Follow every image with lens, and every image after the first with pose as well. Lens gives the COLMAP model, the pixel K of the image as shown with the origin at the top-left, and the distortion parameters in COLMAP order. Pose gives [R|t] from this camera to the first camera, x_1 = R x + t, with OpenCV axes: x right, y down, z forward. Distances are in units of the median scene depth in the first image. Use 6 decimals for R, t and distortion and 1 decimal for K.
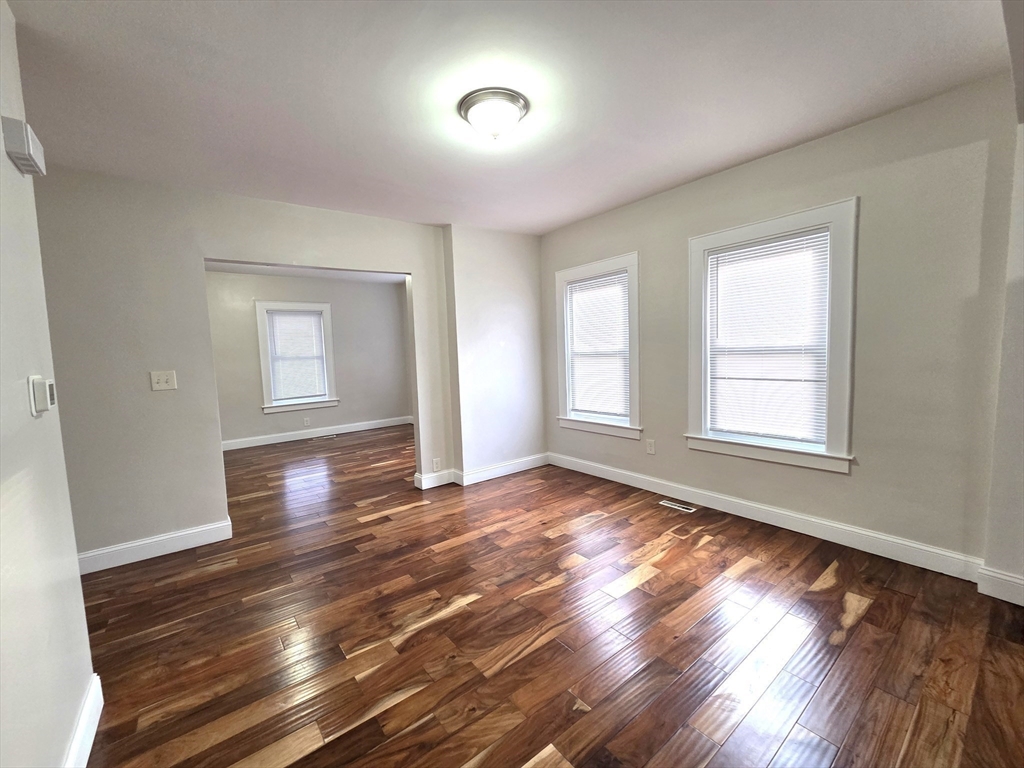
lens RADIAL K [[419.7, 0, 518.0], [0, 419.7, 387.2], [0, 0, 1]] dist [-0.000404, -0.000077]
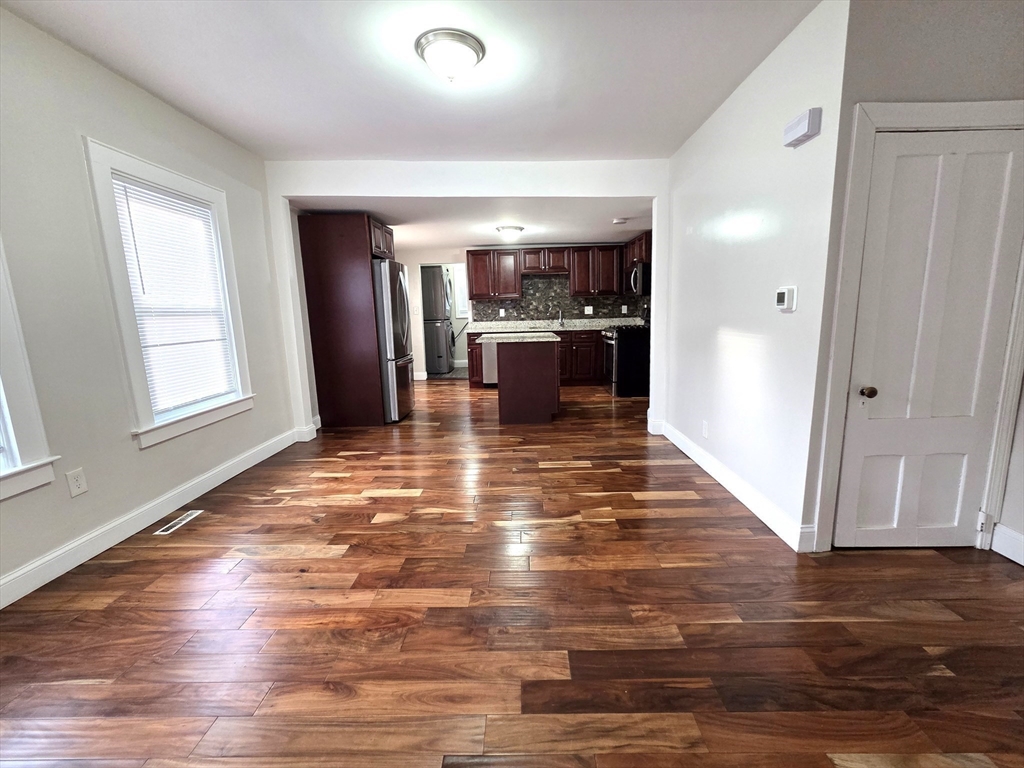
lens RADIAL K [[424.4, 0, 515.6], [0, 424.4, 383.4], [0, 0, 1]] dist [0.000389, -0.000183]
pose [[-0.769186, -0.051595, 0.636939, -0.637733], [0.107817, 0.971967, 0.208937, -0.052795], [-0.629864, 0.229385, -0.742061, 1.337956]]
